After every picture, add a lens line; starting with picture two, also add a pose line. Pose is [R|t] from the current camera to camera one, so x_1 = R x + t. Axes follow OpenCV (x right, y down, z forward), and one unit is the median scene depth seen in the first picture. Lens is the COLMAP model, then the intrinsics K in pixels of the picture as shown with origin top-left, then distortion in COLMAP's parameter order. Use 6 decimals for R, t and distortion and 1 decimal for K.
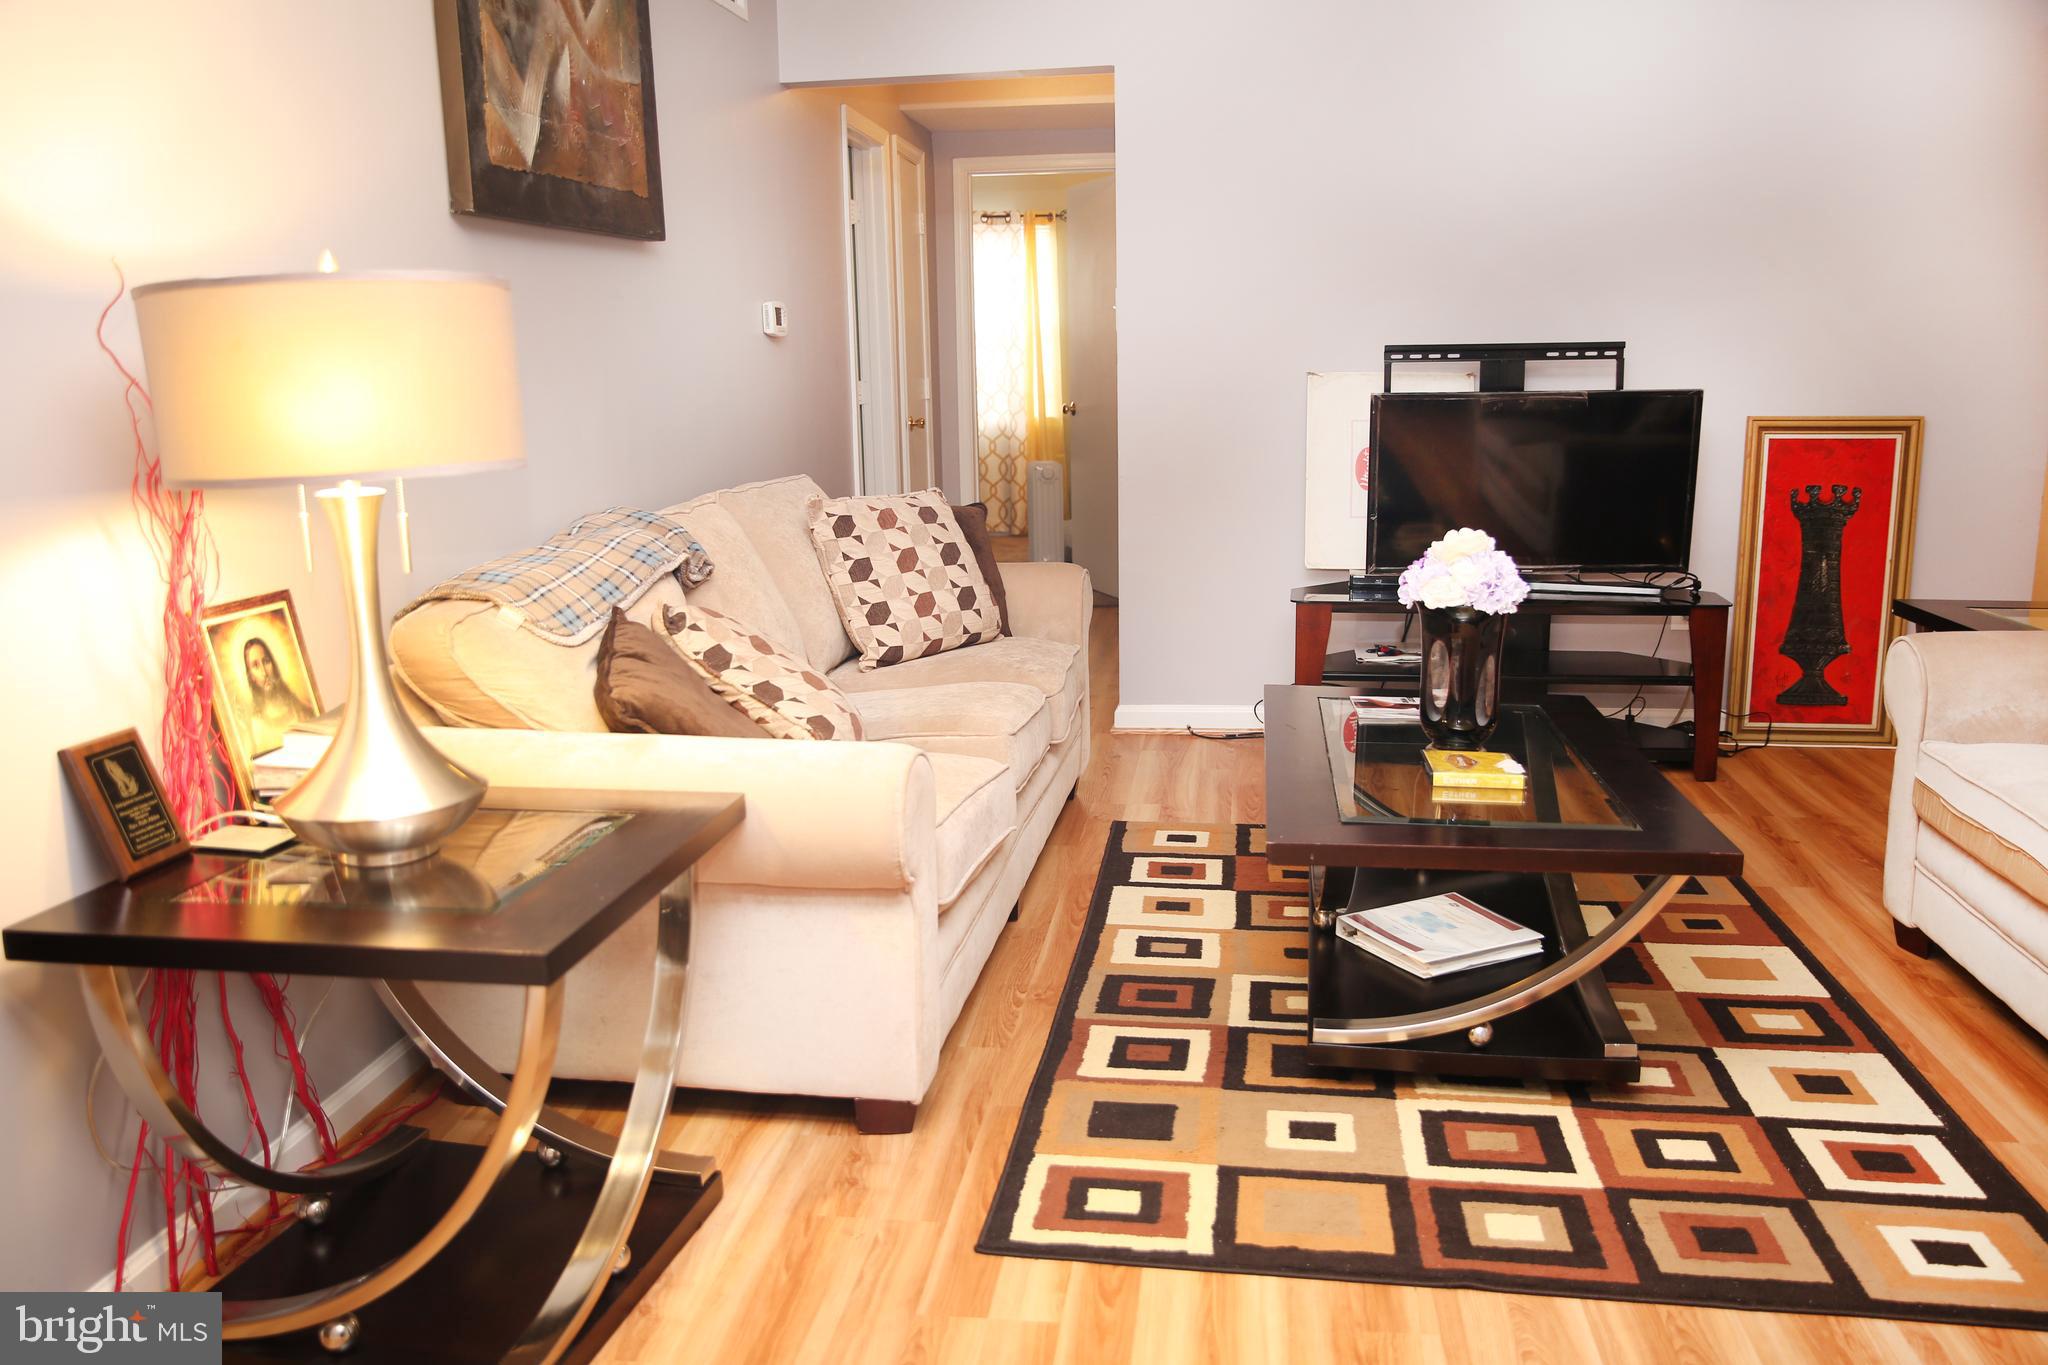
lens RADIAL K [[1599.9, 0, 1024.0], [0, 1599.9, 682.5], [0, 0, 1]] dist [-0.081591, 0.090461]
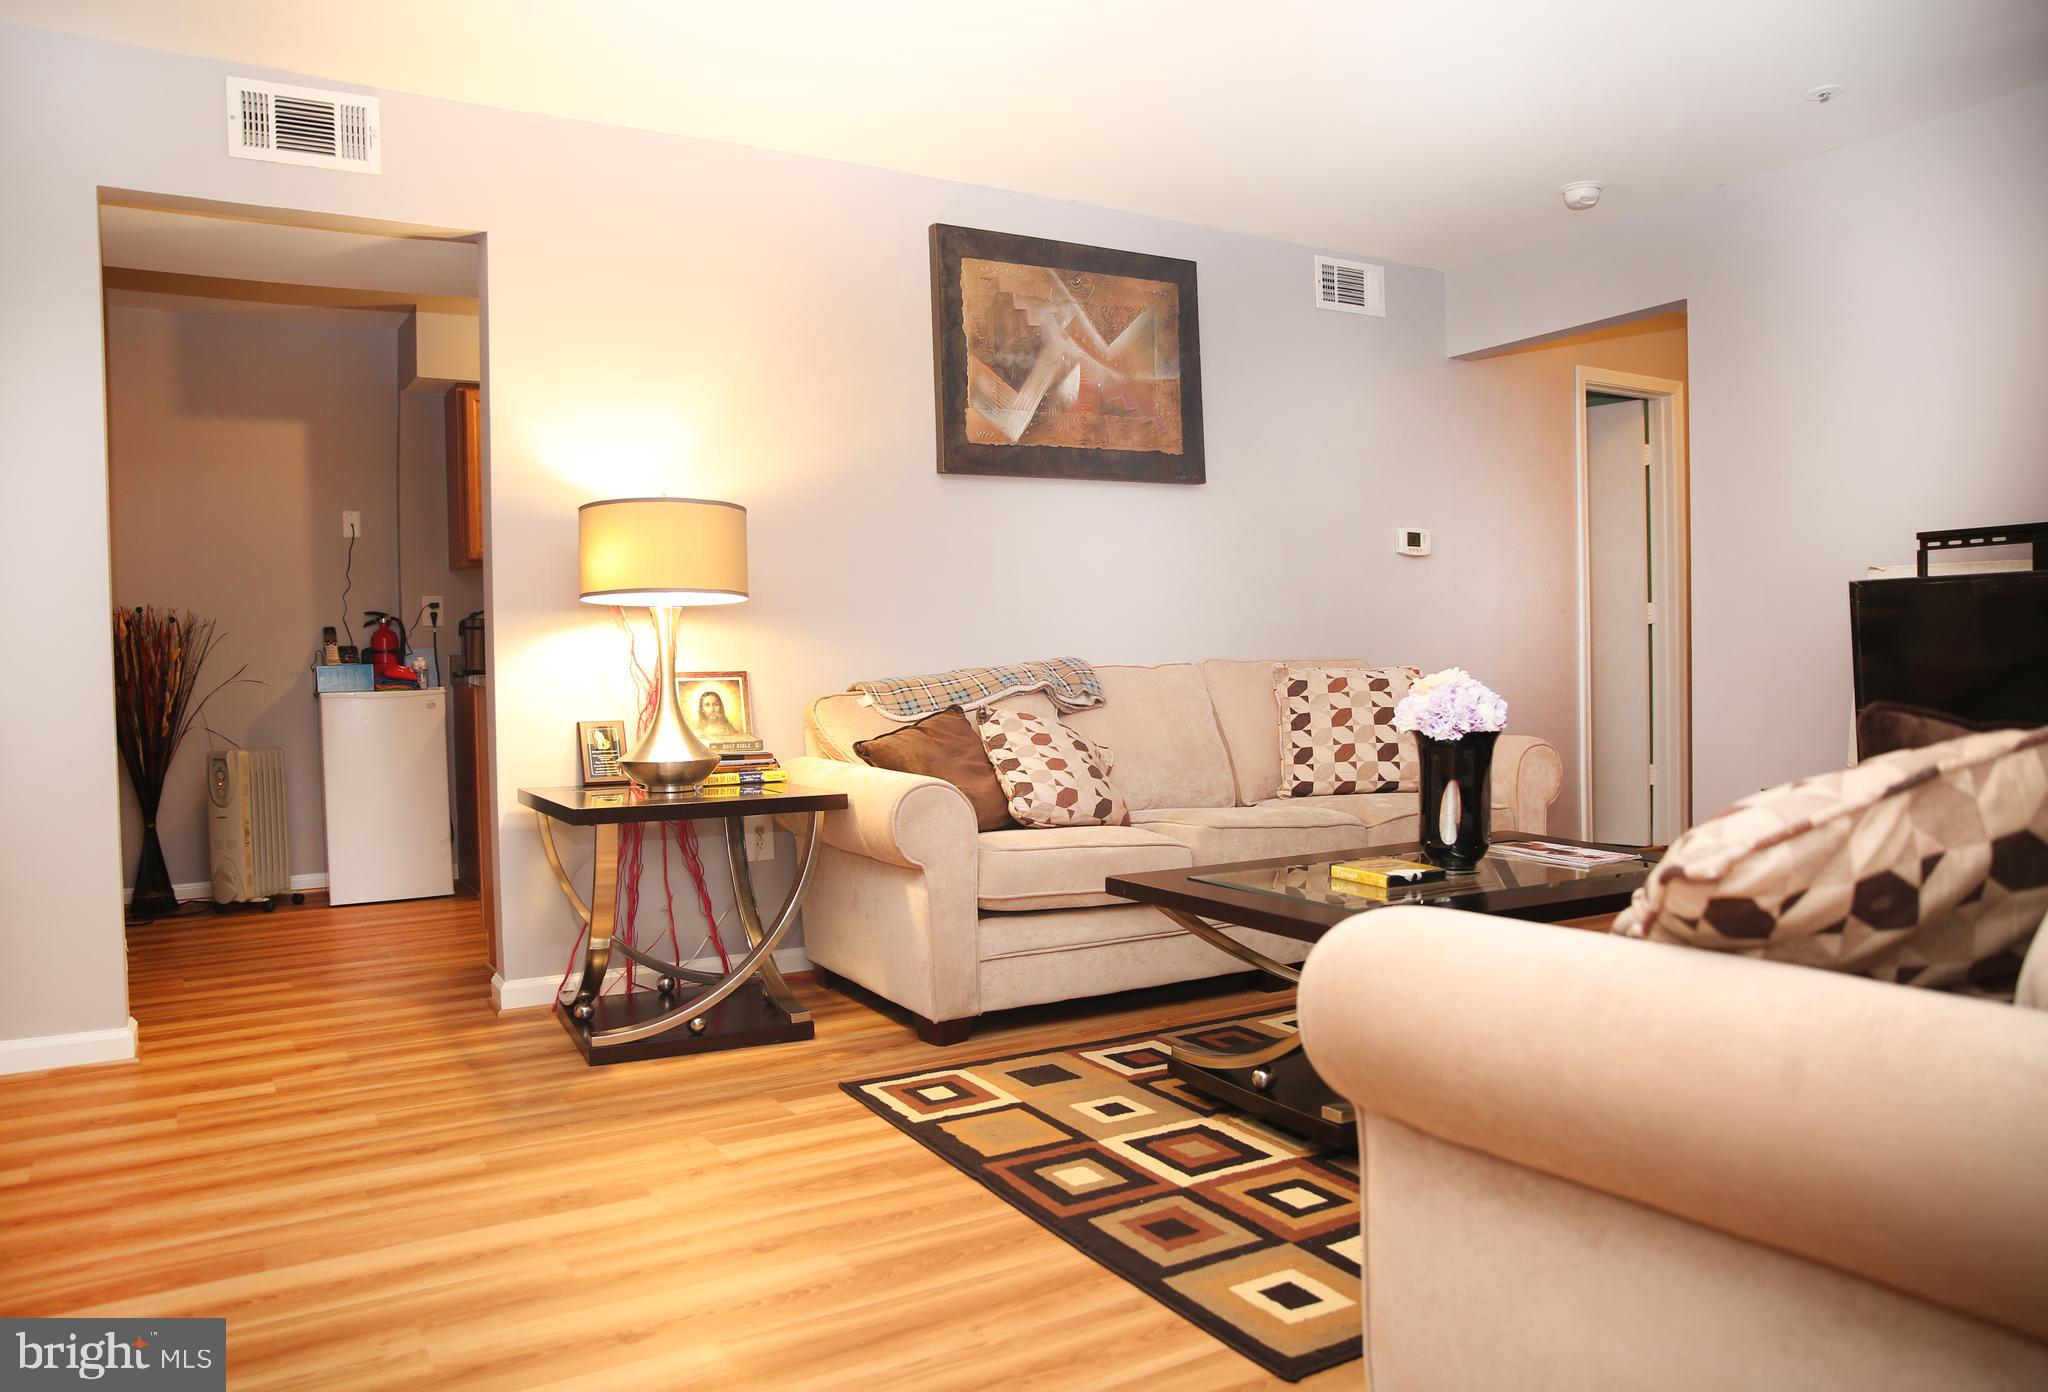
lens RADIAL K [[1431.4, 0, 1010.3], [0, 1431.4, 692.2], [0, 0, 1]] dist [-0.109354, 0.090542]
pose [[0.621160, 0.025285, -0.783276, 0.879518], [-0.150180, 0.984796, -0.087307, 0.055456], [0.769160, 0.171864, 0.615513, 0.152393]]
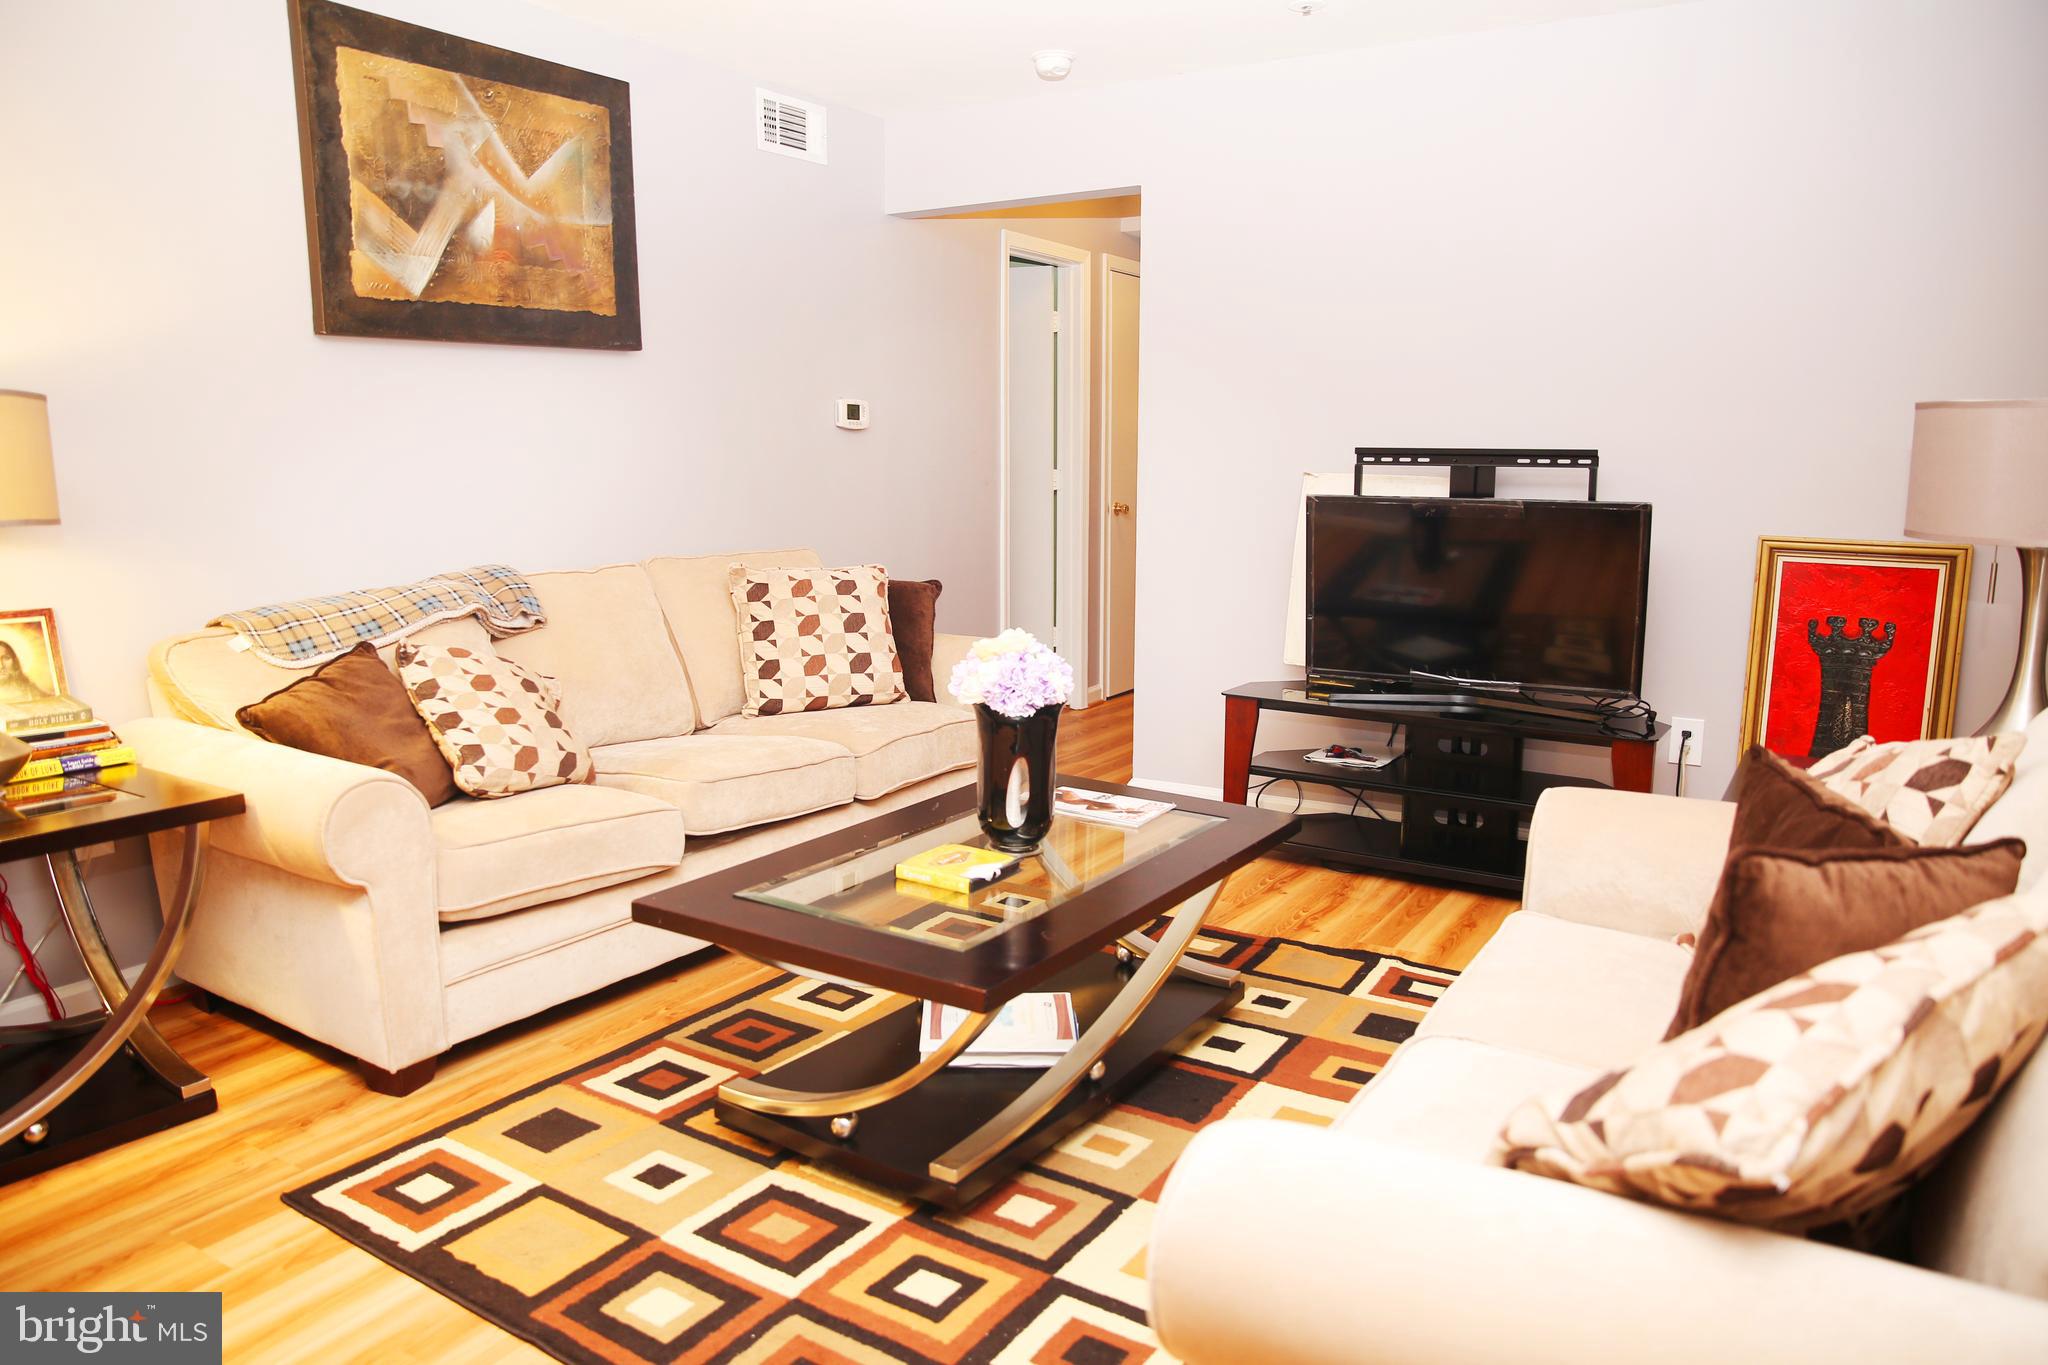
lens RADIAL K [[1405.1, 0, 1024.7], [0, 1405.1, 680.1], [0, 0, 1]] dist [-0.108114, 0.087958]
pose [[0.914242, 0.087363, -0.395638, 0.644966], [-0.101460, 0.994730, -0.014802, -0.052860], [0.392259, 0.053674, 0.918287, 0.195488]]
